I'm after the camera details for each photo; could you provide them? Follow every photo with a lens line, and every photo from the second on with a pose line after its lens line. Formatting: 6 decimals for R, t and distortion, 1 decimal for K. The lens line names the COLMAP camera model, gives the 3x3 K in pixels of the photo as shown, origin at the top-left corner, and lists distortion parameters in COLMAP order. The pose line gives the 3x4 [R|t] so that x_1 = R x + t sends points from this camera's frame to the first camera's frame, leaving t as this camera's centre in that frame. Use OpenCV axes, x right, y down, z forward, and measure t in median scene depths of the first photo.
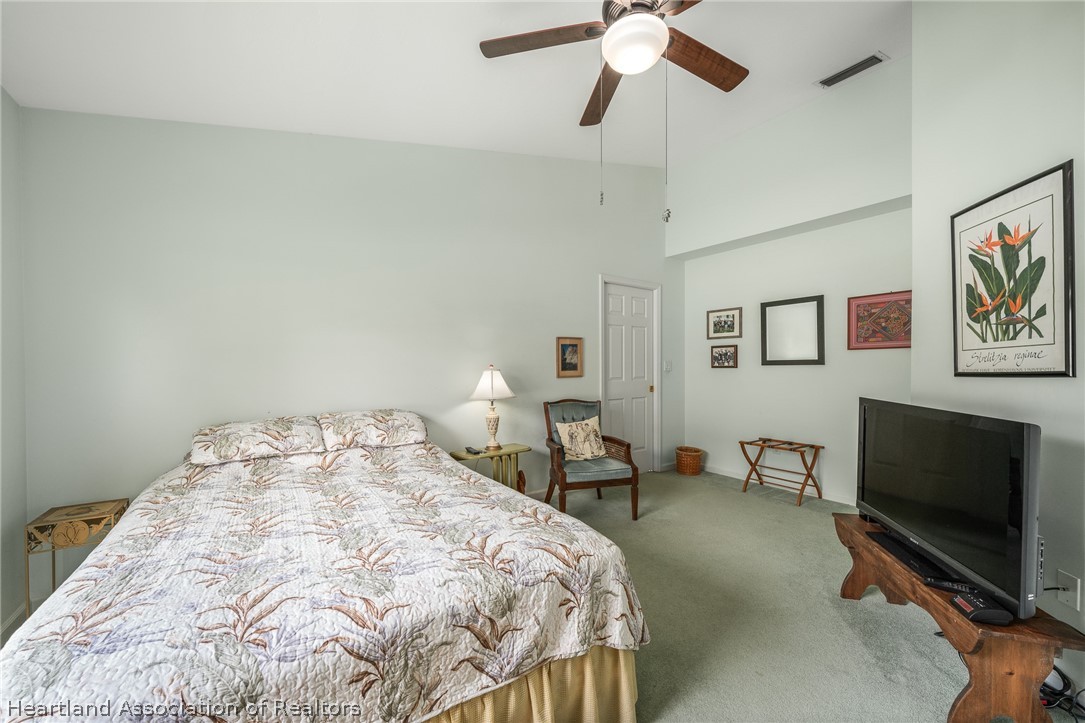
lens RADIAL K [[413.7, 0, 544.7], [0, 413.7, 364.2], [0, 0, 1]] dist [-0.003970, -0.000193]
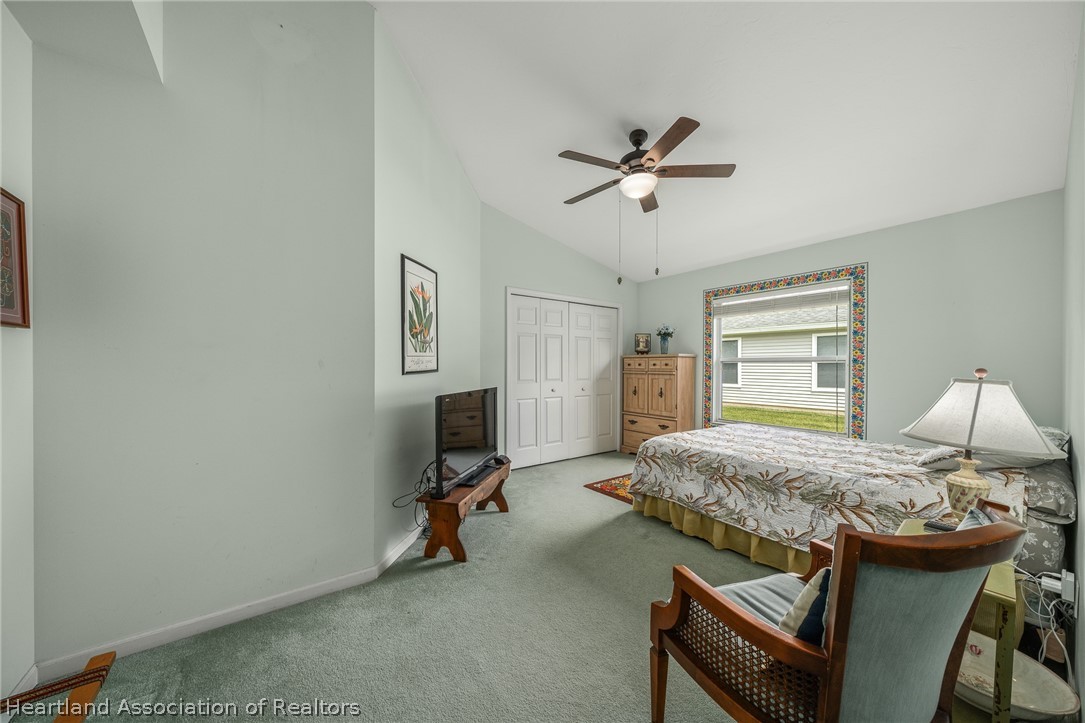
lens RADIAL K [[378.3, 0, 534.2], [0, 378.3, 369.2], [0, 0, 1]] dist [-0.012560, -0.000119]
pose [[-0.999858, -0.001617, -0.016765, 0.679364], [-0.001770, 0.999957, 0.009089, -0.002041], [0.016750, 0.009118, -0.999818, 2.583641]]
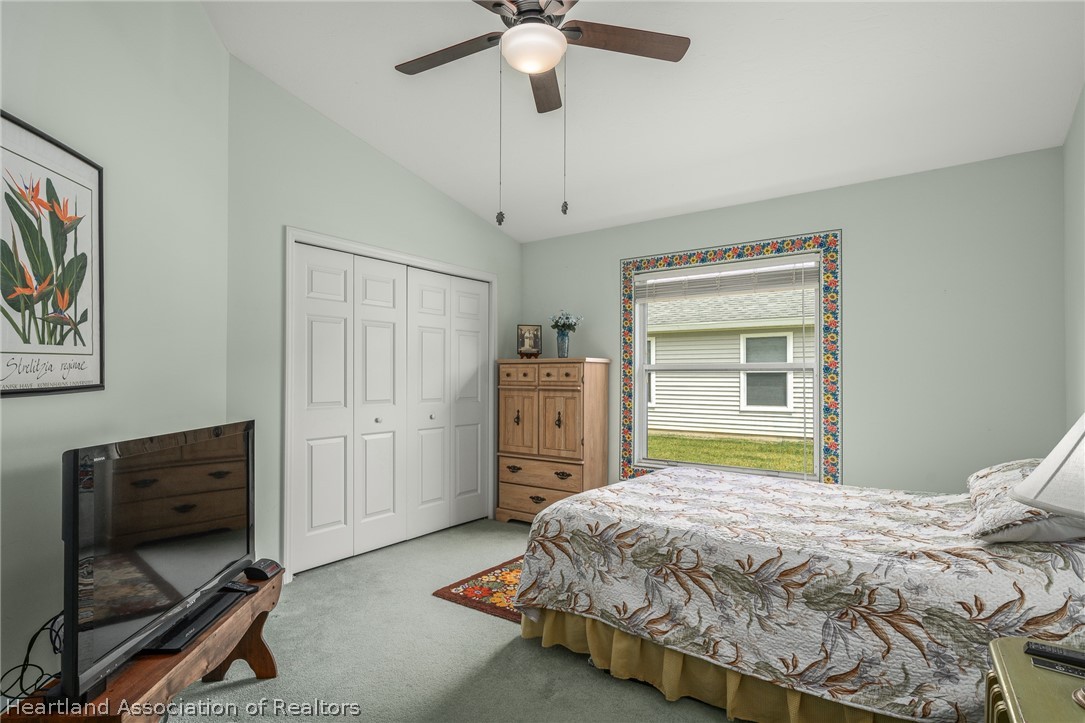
lens RADIAL K [[564.3, 0, 532.7], [0, 564.3, 372.1], [0, 0, 1]] dist [0.001209, 0.000239]
pose [[-0.949071, -0.004926, -0.315024, 0.622653], [-0.002206, 0.999957, -0.008991, -0.001051], [0.315055, -0.007838, -0.949041, 2.219790]]
